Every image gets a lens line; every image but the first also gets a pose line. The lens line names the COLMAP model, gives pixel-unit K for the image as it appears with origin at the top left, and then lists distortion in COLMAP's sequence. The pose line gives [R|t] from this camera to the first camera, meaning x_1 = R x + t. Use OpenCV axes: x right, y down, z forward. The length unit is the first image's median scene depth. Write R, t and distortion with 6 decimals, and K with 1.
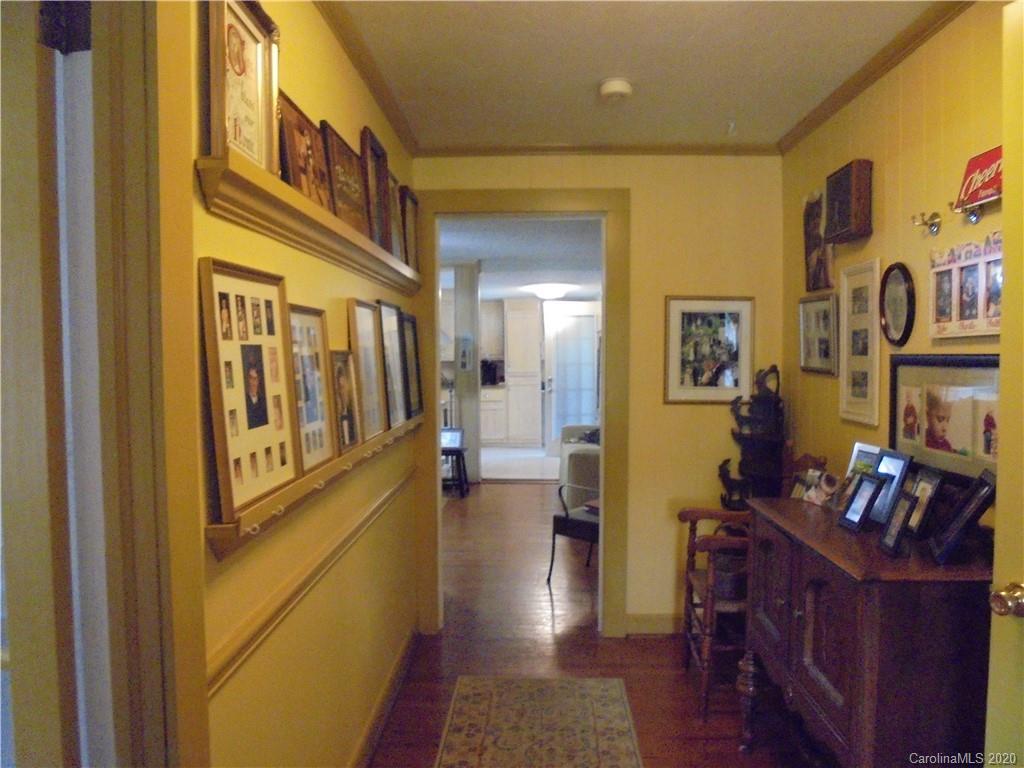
lens RADIAL K [[783.0, 0, 512.6], [0, 783.0, 385.3], [0, 0, 1]] dist [0.000447, 0.000242]
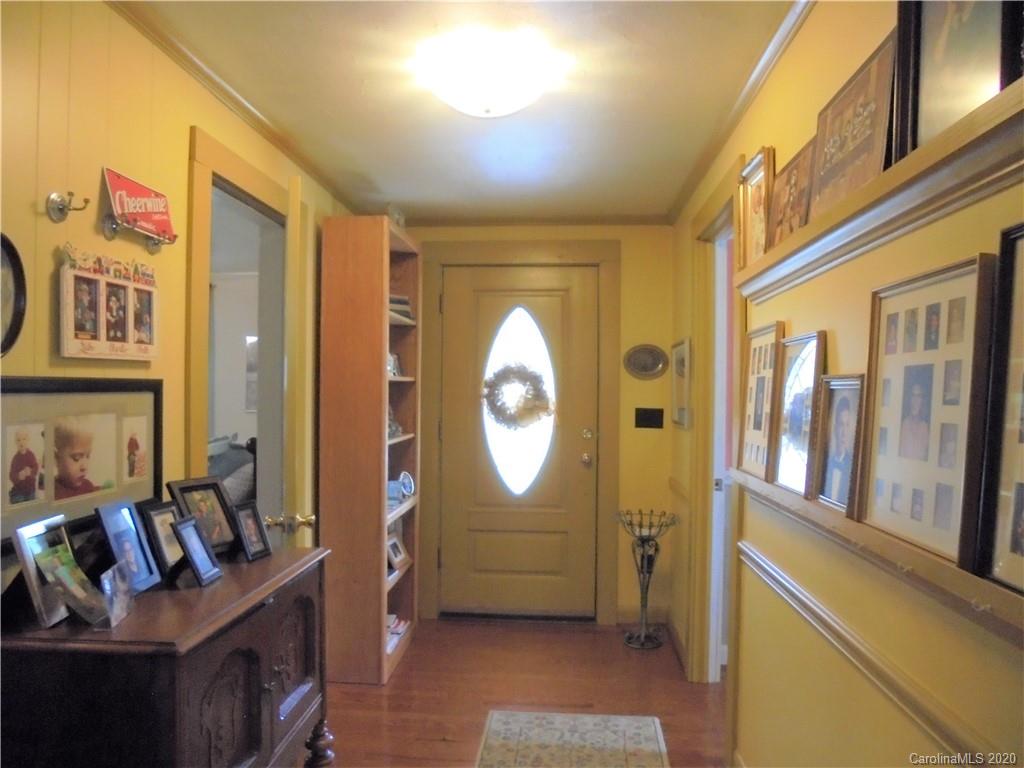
lens RADIAL K [[783.0, 0, 511.4], [0, 783.0, 385.6], [0, 0, 1]] dist [0.000447, 0.000242]
pose [[-0.999414, -0.003518, 0.034054, 0.070345], [-0.002302, 0.999360, 0.035686, -0.062541], [-0.034158, 0.035587, -0.998783, 1.828258]]
